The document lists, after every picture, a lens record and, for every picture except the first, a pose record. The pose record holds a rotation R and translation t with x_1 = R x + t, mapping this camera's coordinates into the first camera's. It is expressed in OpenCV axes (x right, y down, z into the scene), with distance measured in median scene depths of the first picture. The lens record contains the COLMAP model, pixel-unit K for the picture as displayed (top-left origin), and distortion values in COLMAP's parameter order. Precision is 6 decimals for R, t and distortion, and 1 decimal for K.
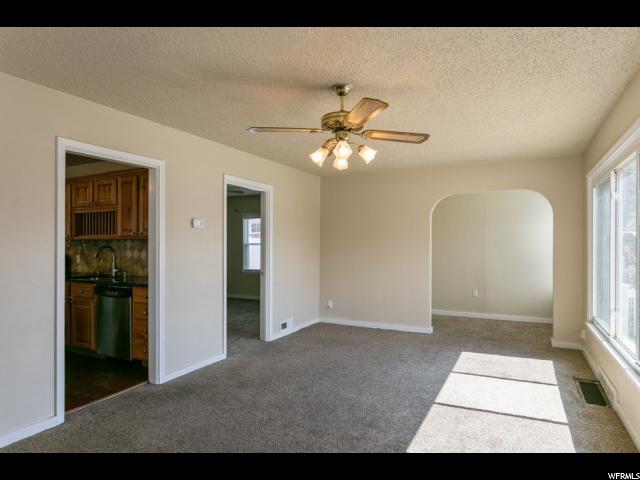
lens RADIAL K [[389.6, 0, 321.5], [0, 389.6, 243.7], [0, 0, 1]] dist [-0.000987, 0.000093]
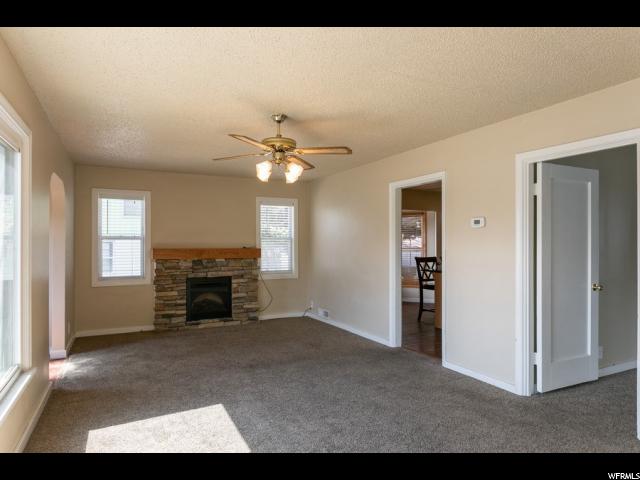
lens RADIAL K [[393.3, 0, 316.1], [0, 393.3, 239.1], [0, 0, 1]] dist [-0.000778, 0.000623]
pose [[-0.592822, -0.004385, -0.805321, 0.778907], [-0.000945, 0.999988, -0.004749, -0.007340], [0.805333, -0.002055, -0.592820, 1.451935]]
